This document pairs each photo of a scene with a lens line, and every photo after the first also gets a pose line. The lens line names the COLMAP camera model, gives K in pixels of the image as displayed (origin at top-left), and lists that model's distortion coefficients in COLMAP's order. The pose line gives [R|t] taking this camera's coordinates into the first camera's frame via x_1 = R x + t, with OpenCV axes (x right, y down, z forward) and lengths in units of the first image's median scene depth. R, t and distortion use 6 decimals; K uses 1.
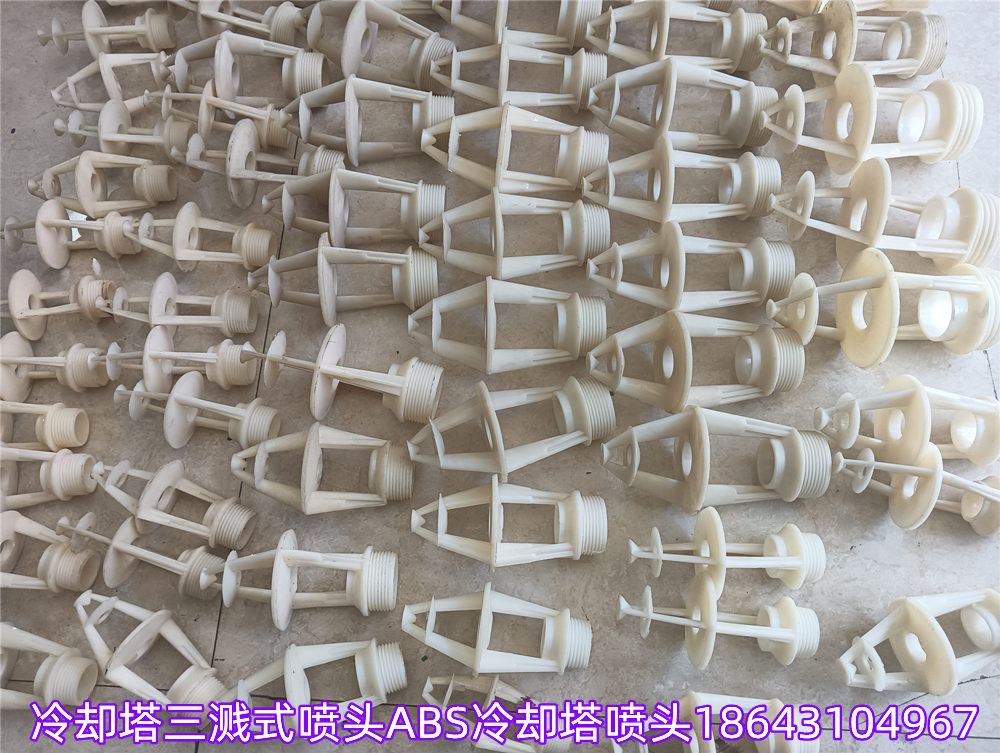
lens RADIAL K [[782.1, 0, 493.4], [0, 782.1, 375.6], [0, 0, 1]] dist [0.016171, -0.059284]
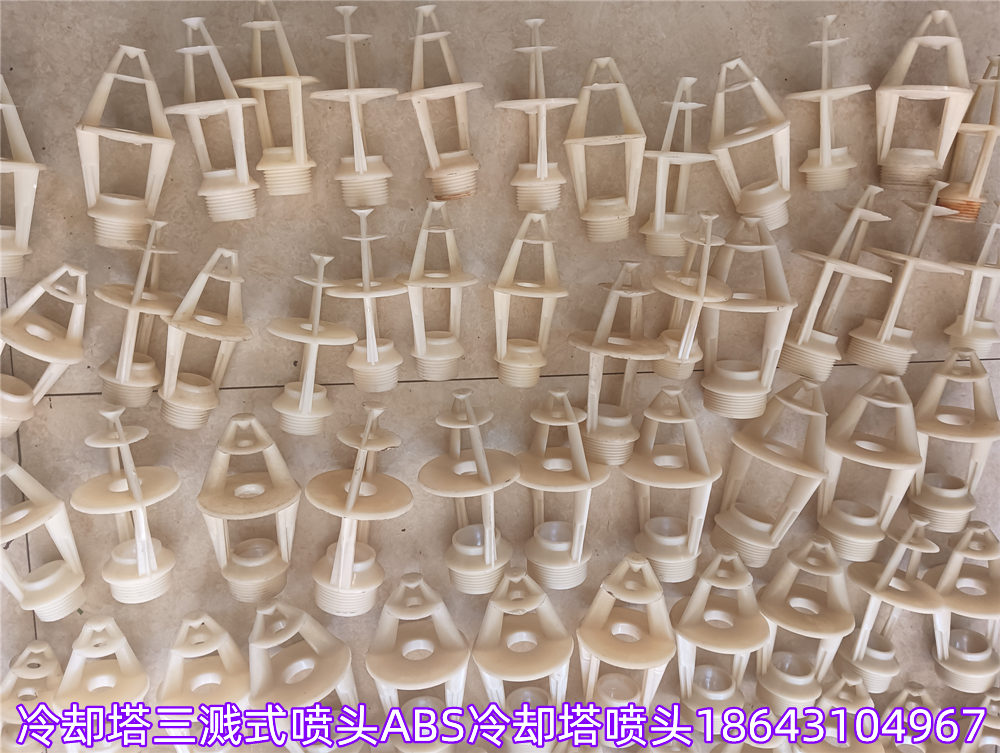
lens RADIAL K [[782.1, 0, 501.9], [0, 782.1, 361.5], [0, 0, 1]] dist [0.016171, -0.059284]
pose [[0.041756, 0.968715, 0.244637, -0.566408], [-0.985250, -0.000745, 0.171119, -0.319280], [0.165948, -0.248174, 0.954396, 0.179684]]
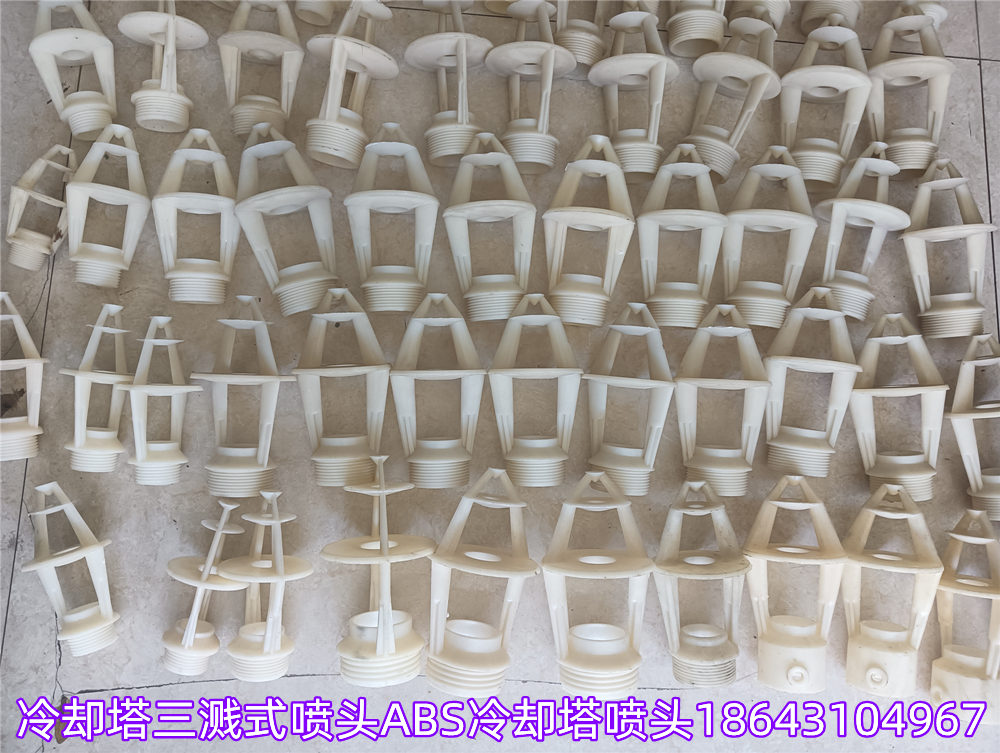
lens RADIAL K [[782.1, 0, 496.1], [0, 782.1, 374.1], [0, 0, 1]] dist [0.016171, -0.059284]
pose [[0.001846, 0.999505, -0.031418, 0.248656], [-0.963457, 0.010193, 0.267669, -0.460467], [0.267856, 0.029776, 0.962999, 0.033757]]
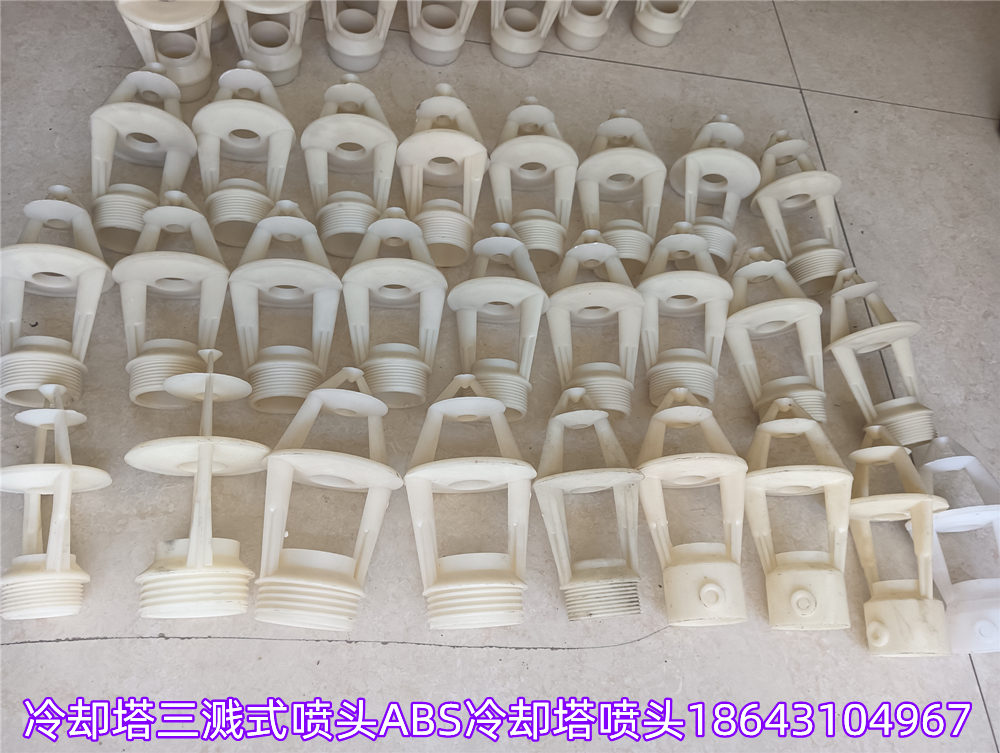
lens RADIAL K [[782.1, 0, 499.7], [0, 782.1, 382.1], [0, 0, 1]] dist [0.016171, -0.059284]
pose [[0.055428, 0.935952, -0.347738, 0.640256], [-0.987027, 0.103923, 0.122385, -0.462899], [0.150684, 0.336443, 0.929570, 0.208728]]
